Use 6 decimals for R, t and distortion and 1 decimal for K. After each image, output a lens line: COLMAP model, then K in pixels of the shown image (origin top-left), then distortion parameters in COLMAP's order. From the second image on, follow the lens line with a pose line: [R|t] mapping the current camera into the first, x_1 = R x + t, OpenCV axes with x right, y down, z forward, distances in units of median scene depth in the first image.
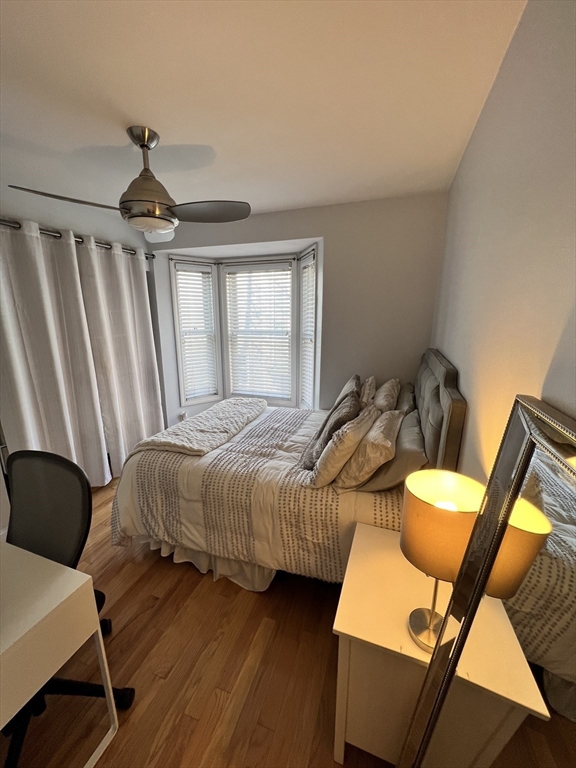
lens RADIAL K [[306.5, 0, 287.1], [0, 306.5, 385.3], [0, 0, 1]] dist [-0.000023, 0.000596]
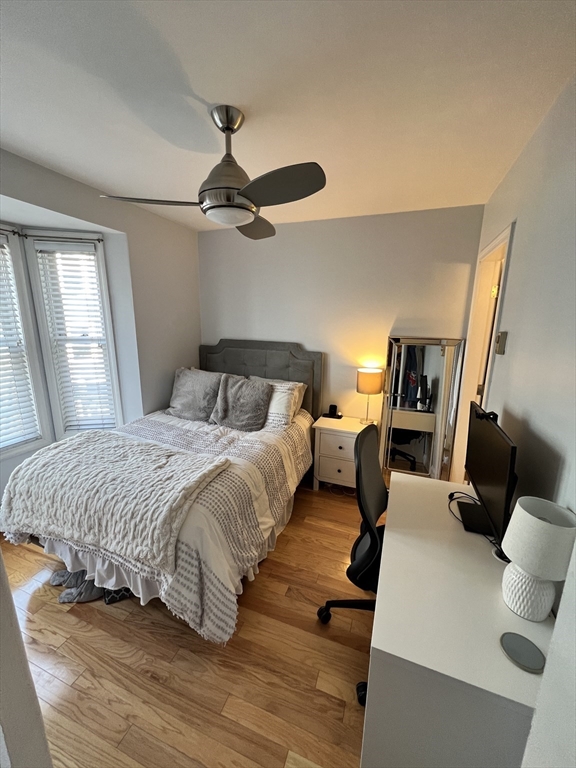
lens RADIAL K [[306.5, 0, 287.1], [0, 306.5, 385.3], [0, 0, 1]] dist [-0.000023, 0.000596]
pose [[0.016419, -0.211557, 0.977228, -1.033107], [0.216094, 0.955011, 0.203116, -0.140404], [-0.976234, 0.207838, 0.061397, 0.638397]]
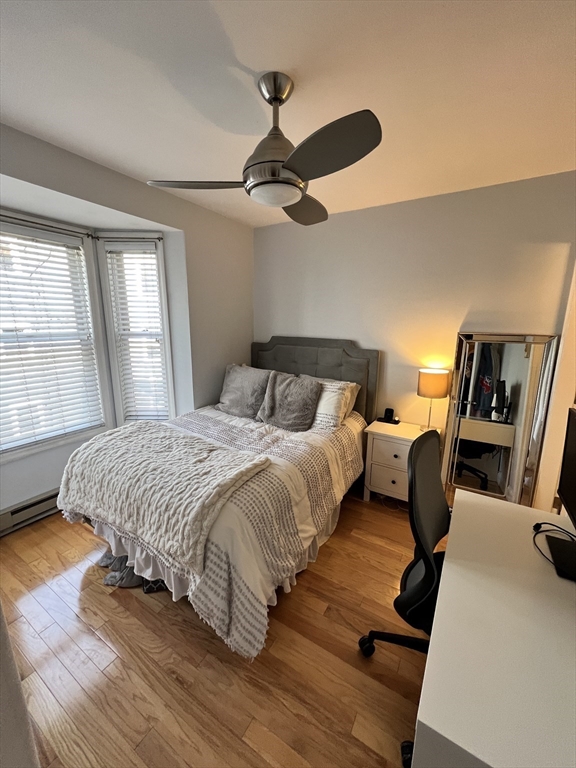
lens RADIAL K [[306.5, 0, 287.1], [0, 306.5, 385.3], [0, 0, 1]] dist [-0.000023, 0.000596]
pose [[0.205607, -0.196760, 0.958651, -0.969334], [0.214791, 0.964768, 0.151948, -0.103493], [-0.954773, 0.174668, 0.240625, 0.620488]]
